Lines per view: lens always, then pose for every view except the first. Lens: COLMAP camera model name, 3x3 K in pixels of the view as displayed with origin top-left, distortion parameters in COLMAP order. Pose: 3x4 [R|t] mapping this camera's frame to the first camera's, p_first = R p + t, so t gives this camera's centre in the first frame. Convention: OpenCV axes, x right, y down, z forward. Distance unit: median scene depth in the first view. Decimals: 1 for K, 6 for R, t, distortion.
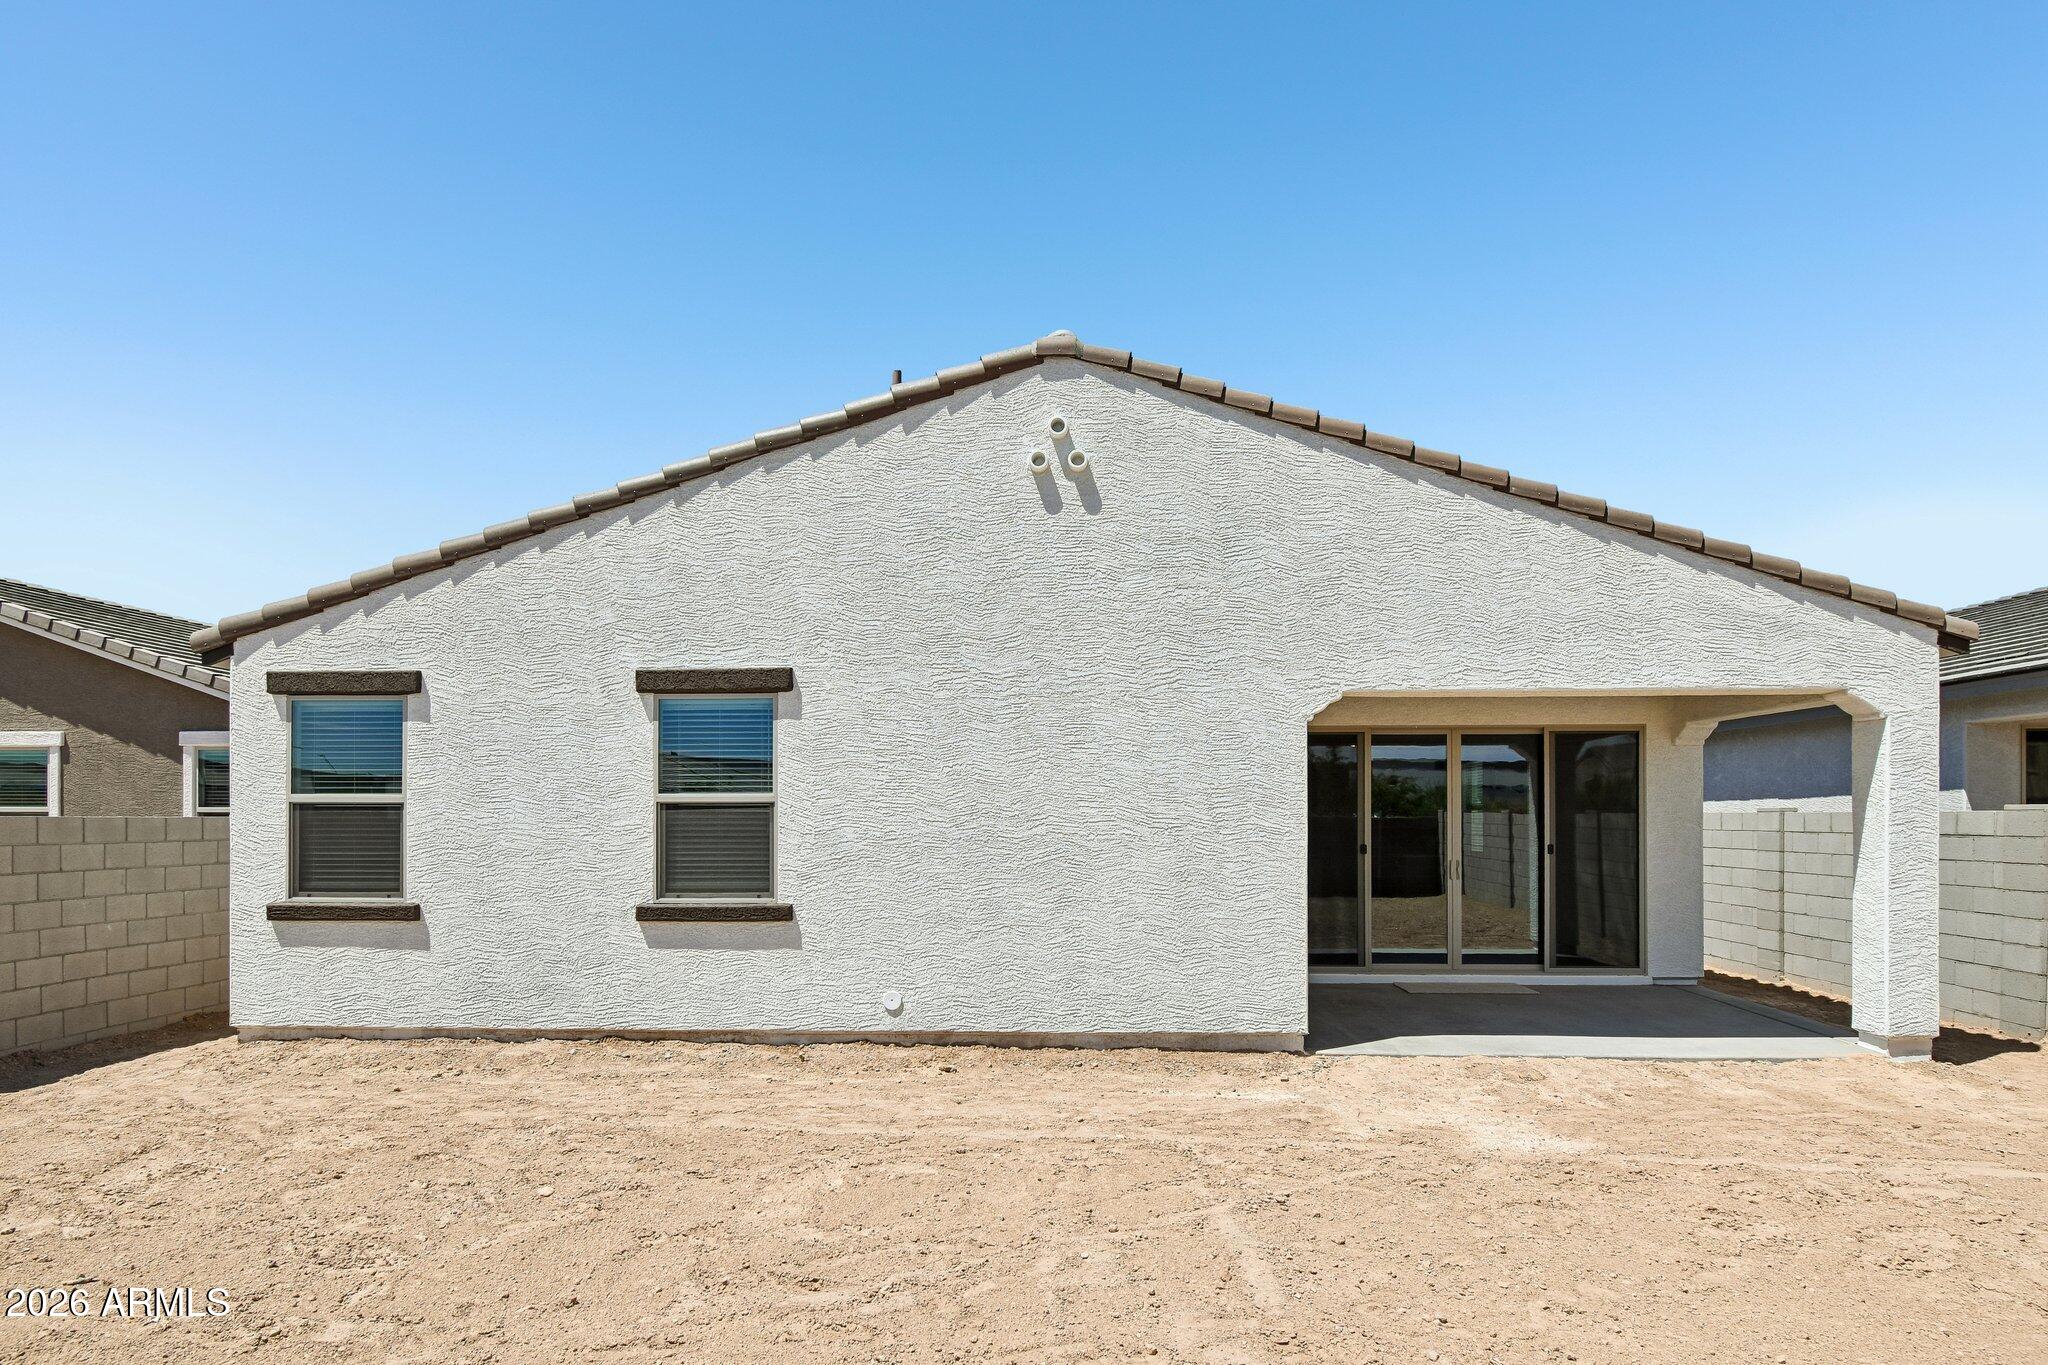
lens RADIAL K [[1089.5, 0, 1026.9], [0, 1089.5, 809.1], [0, 0, 1]] dist [-0.001026, 0.000105]
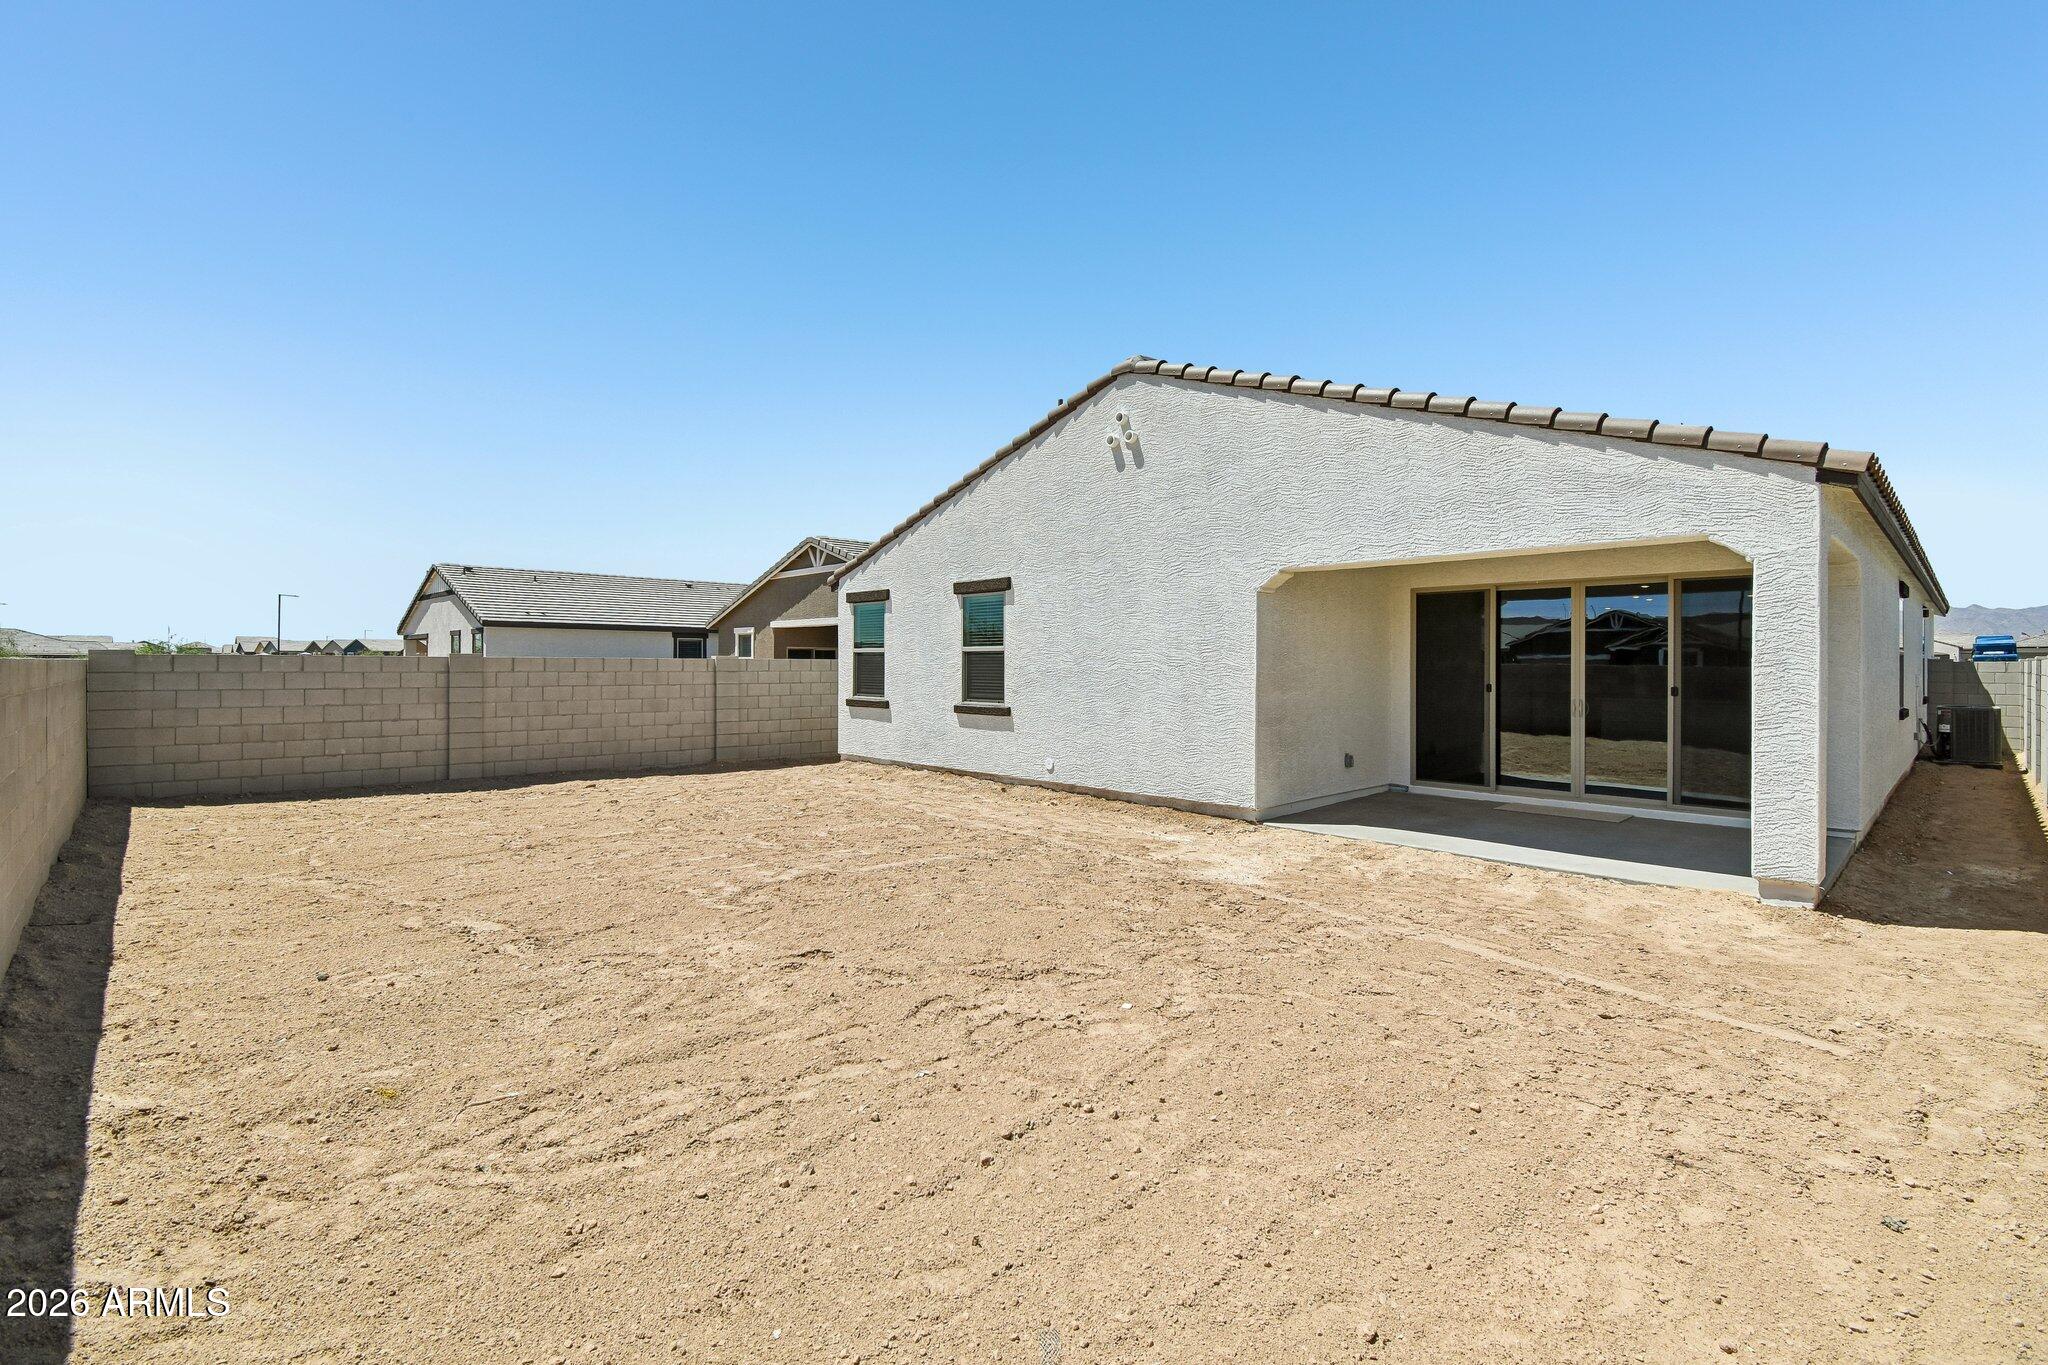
lens RADIAL K [[918.6, 0, 1026.2], [0, 918.6, 660.5], [0, 0, 1]] dist [-0.000489, -0.000117]
pose [[0.715713, 0.001007, -0.698394, 0.869394], [0.003469, 0.999981, 0.004997, 0.002002], [0.698386, -0.005999, 0.715696, -0.076961]]
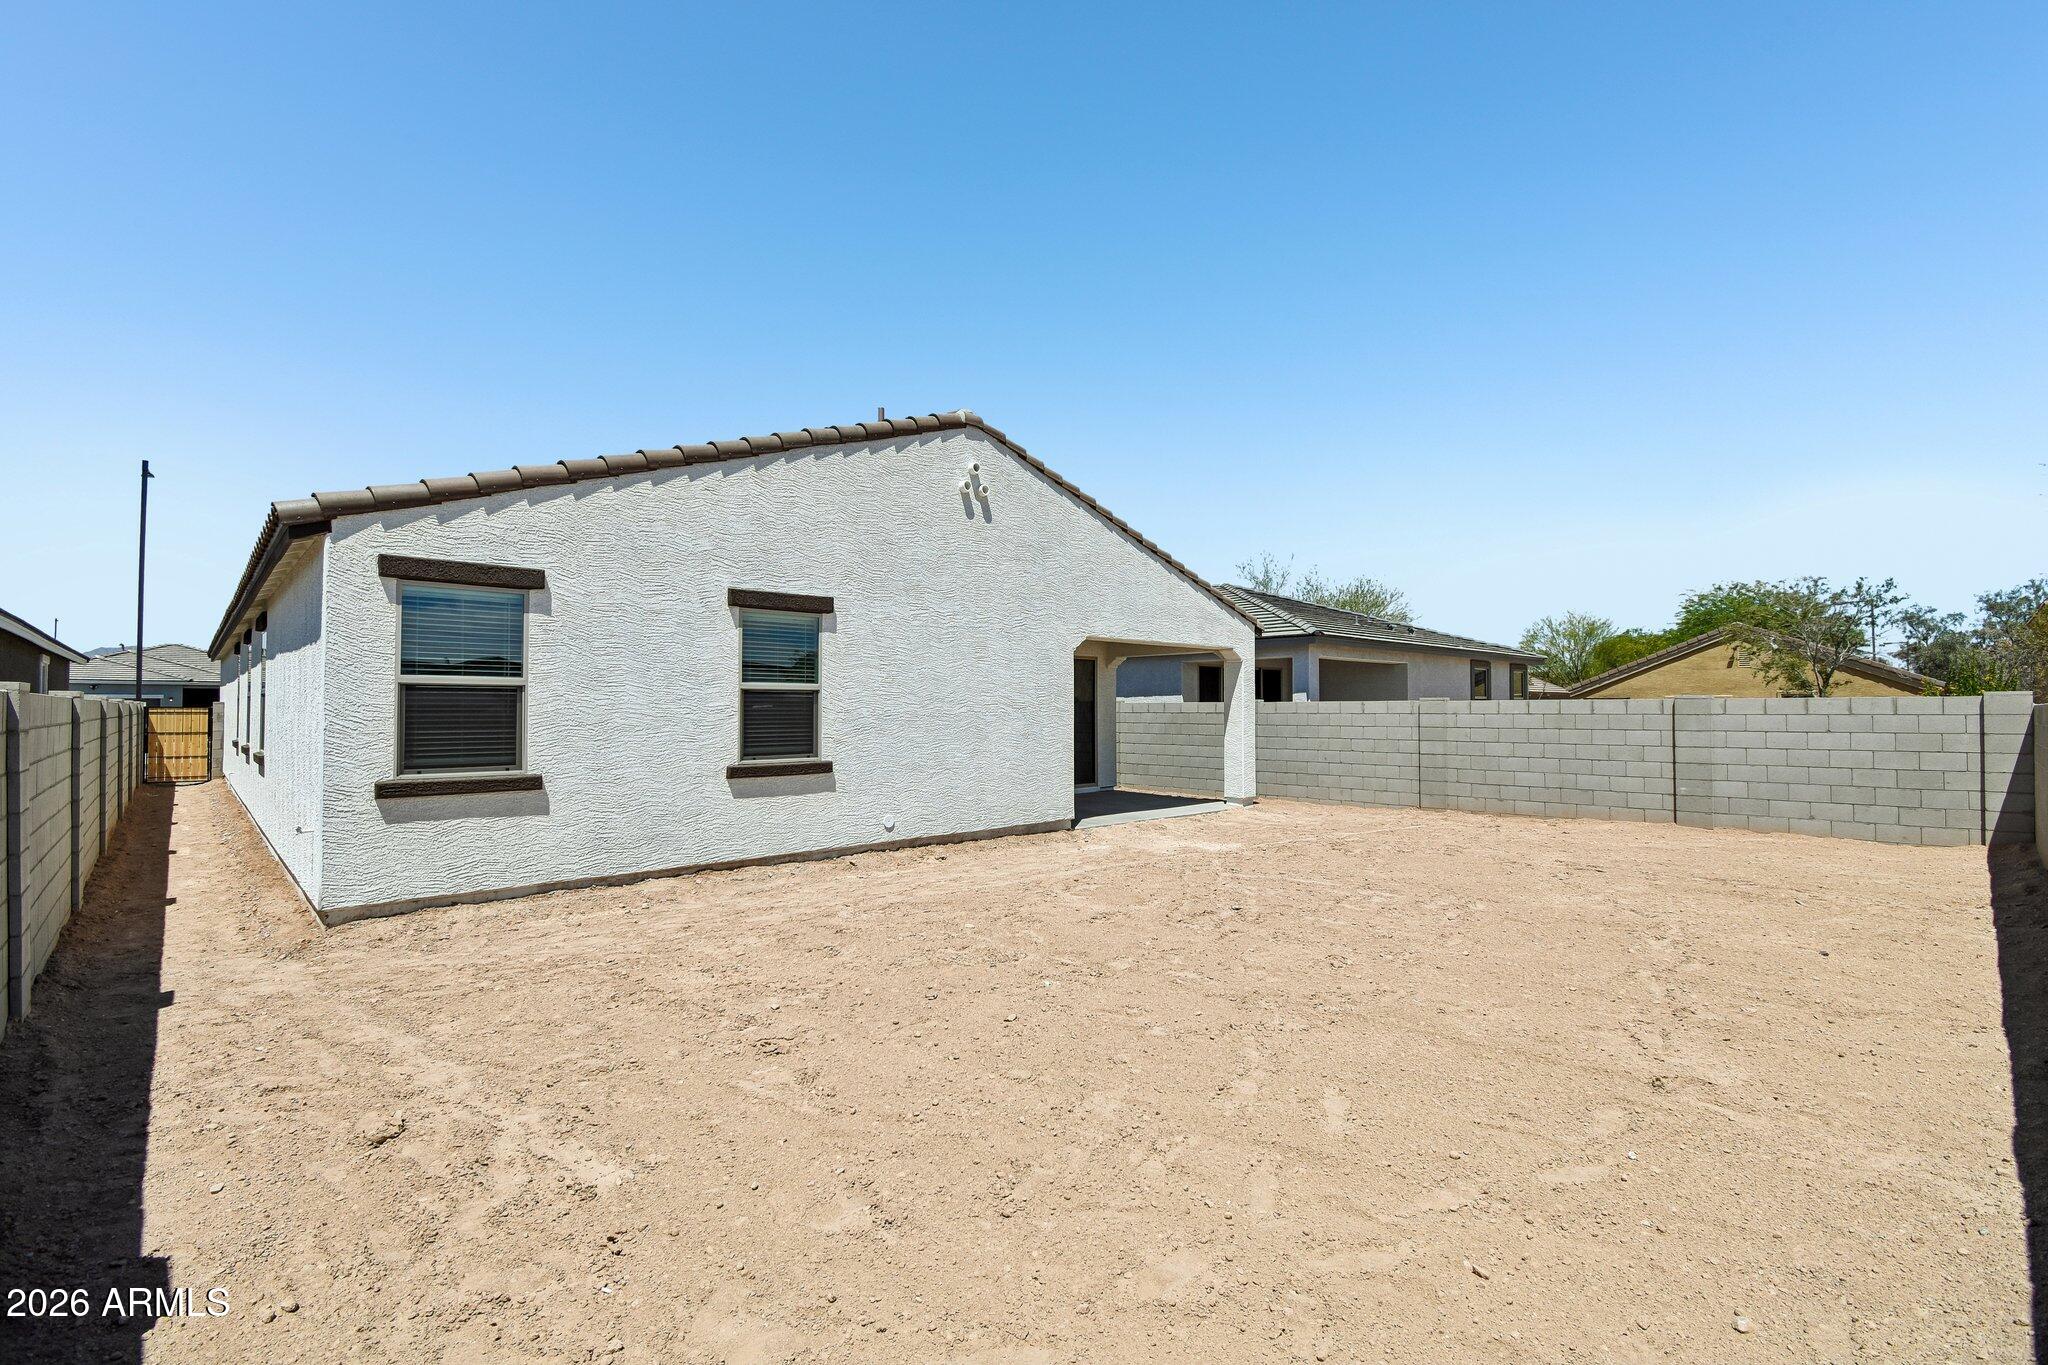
lens RADIAL K [[895.3, 0, 1024.0], [0, 895.3, 682.5], [0, 0, 1]] dist [-0.000346, -0.000045]
pose [[0.701120, 0.021448, 0.712720, -0.879449], [-0.009904, 0.999744, -0.020343, 0.004867], [-0.712974, 0.007204, 0.701153, -0.014914]]
